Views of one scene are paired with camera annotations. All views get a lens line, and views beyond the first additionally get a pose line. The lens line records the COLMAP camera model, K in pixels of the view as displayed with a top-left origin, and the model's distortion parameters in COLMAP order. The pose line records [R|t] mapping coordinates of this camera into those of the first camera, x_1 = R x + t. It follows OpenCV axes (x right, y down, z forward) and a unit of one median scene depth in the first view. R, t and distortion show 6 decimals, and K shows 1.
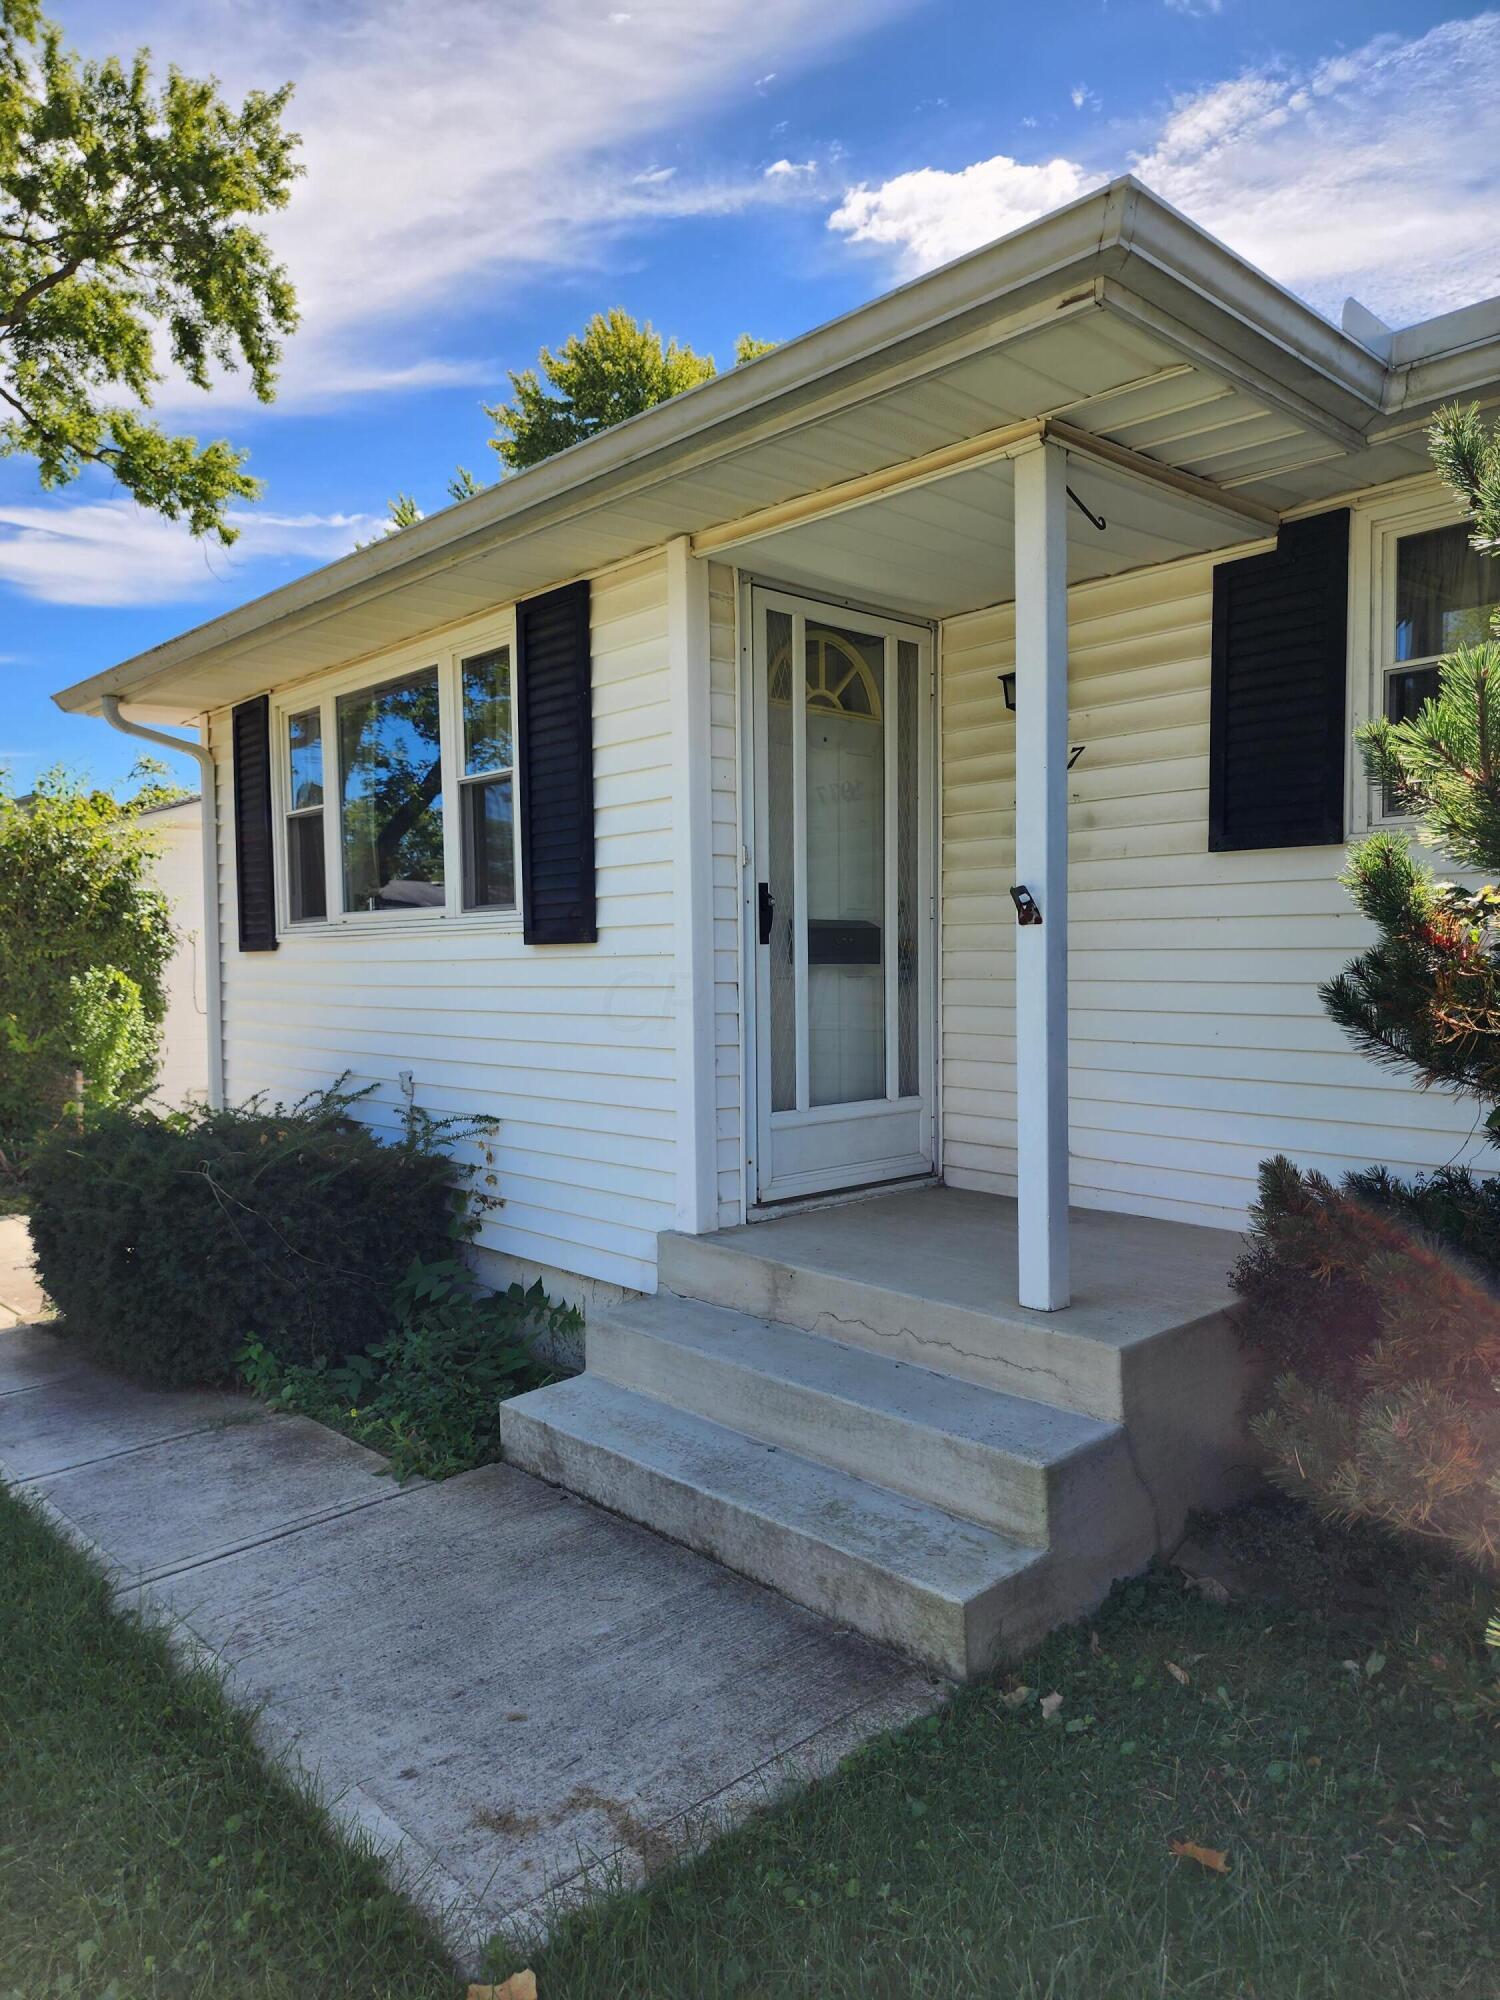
lens RADIAL K [[1323.3, 0, 728.4], [0, 1323.3, 1028.4], [0, 0, 1]] dist [0.055616, -0.054094]
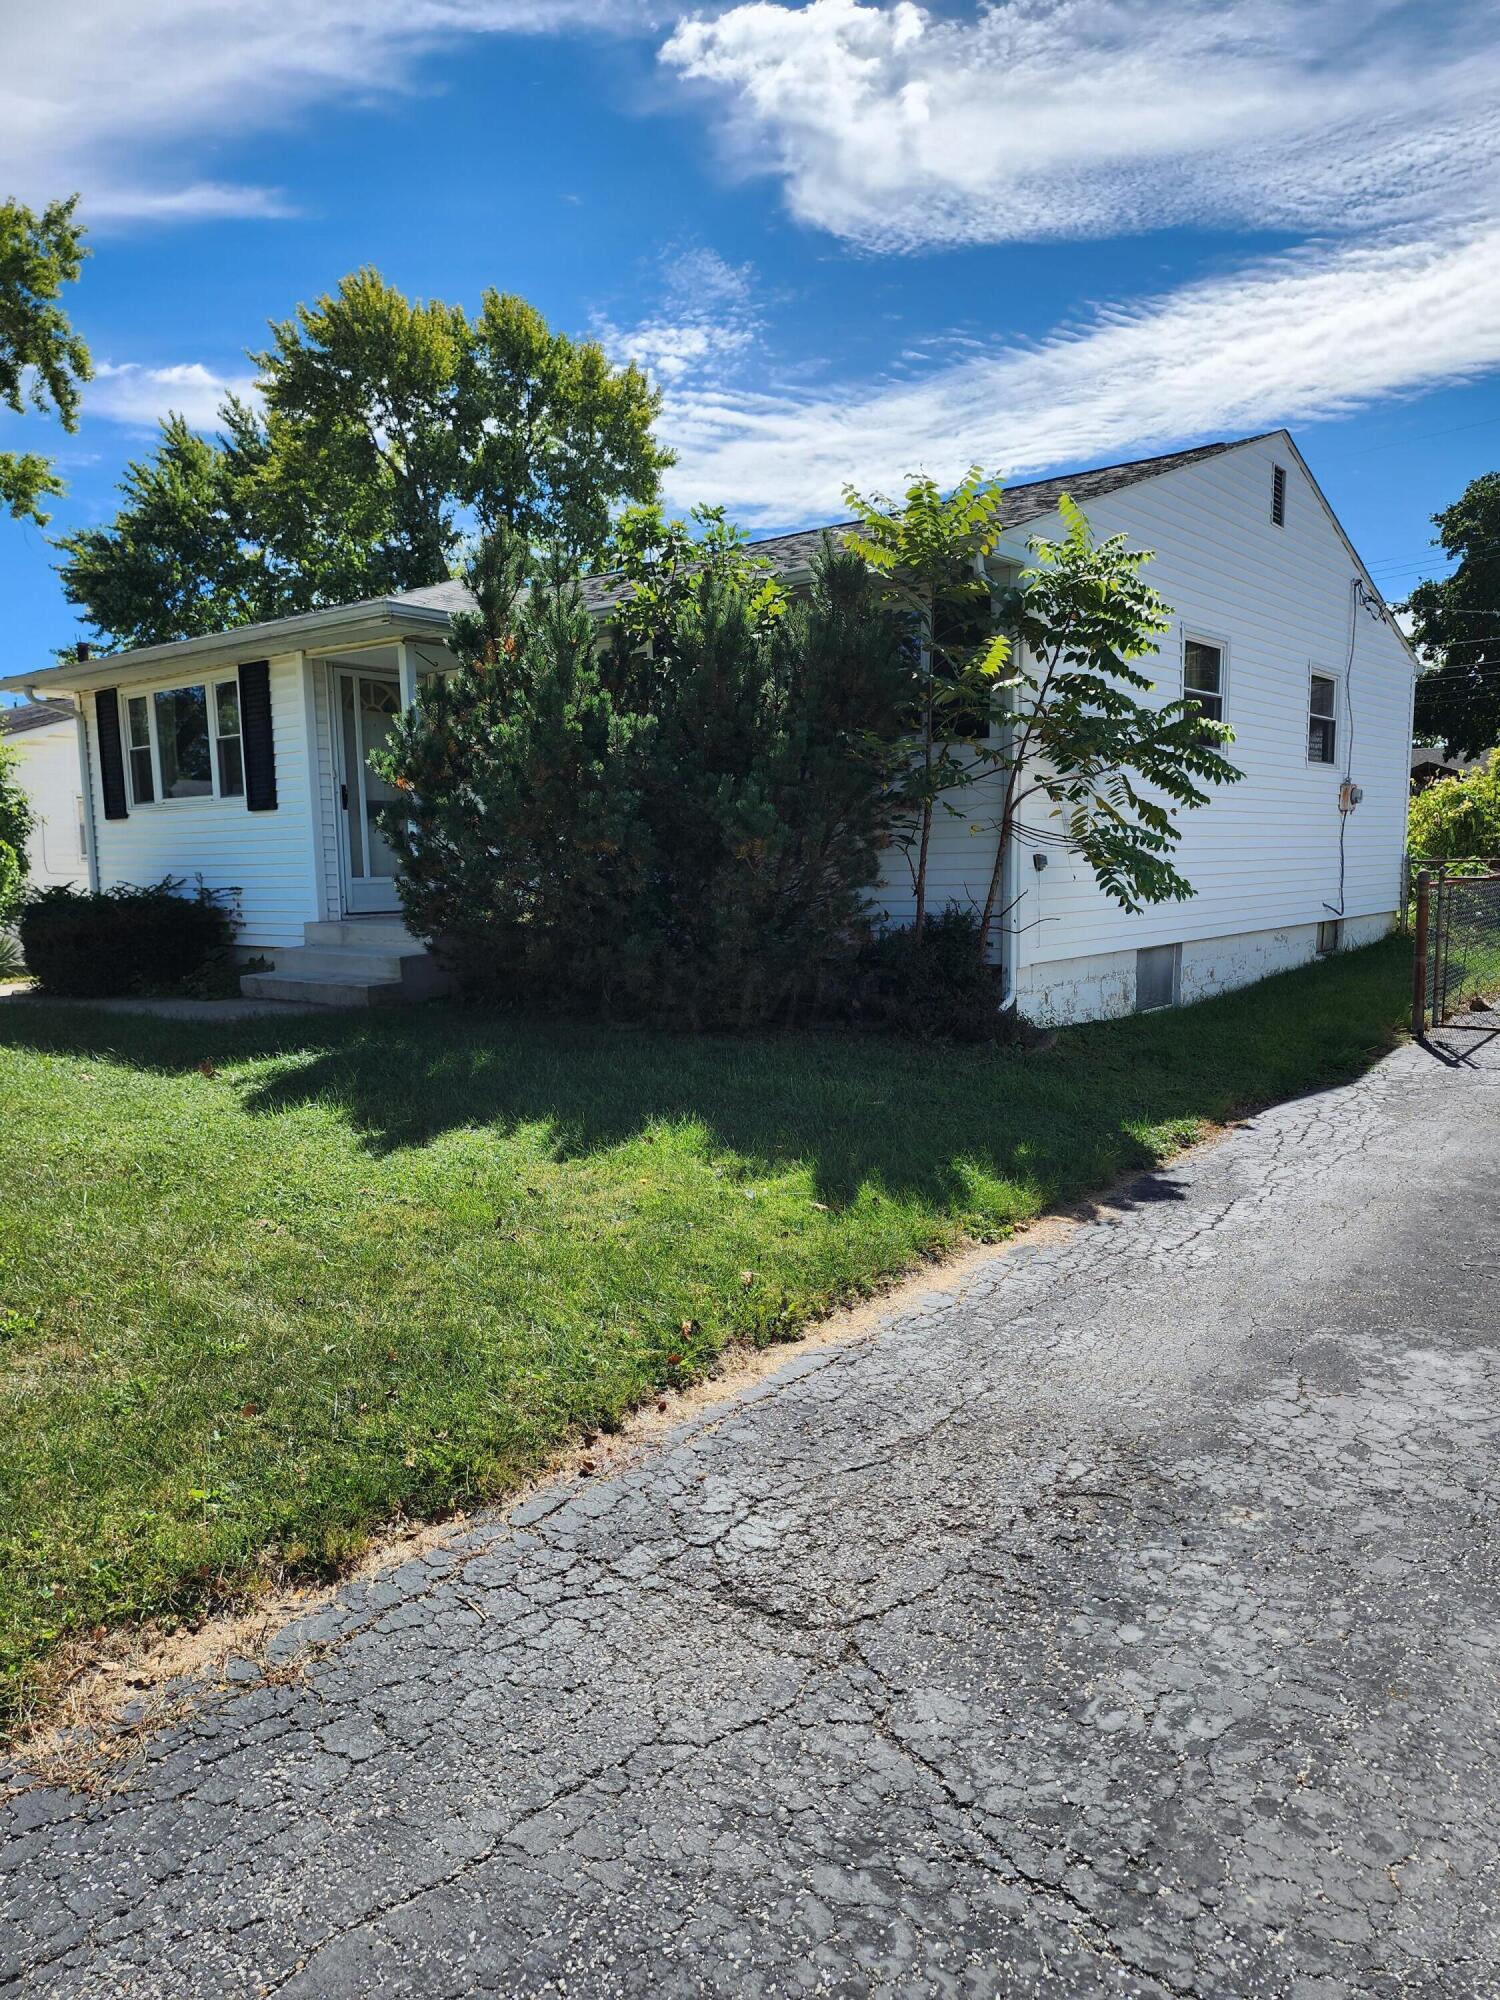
lens RADIAL K [[1347.1, 0, 754.9], [0, 1347.1, 1014.6], [0, 0, 1]] dist [0.060767, -0.052186]
pose [[0.988856, -0.026834, 0.146440, 0.264714], [0.017628, 0.997807, 0.063803, 0.112904], [-0.147831, -0.060510, 0.987160, -1.092641]]
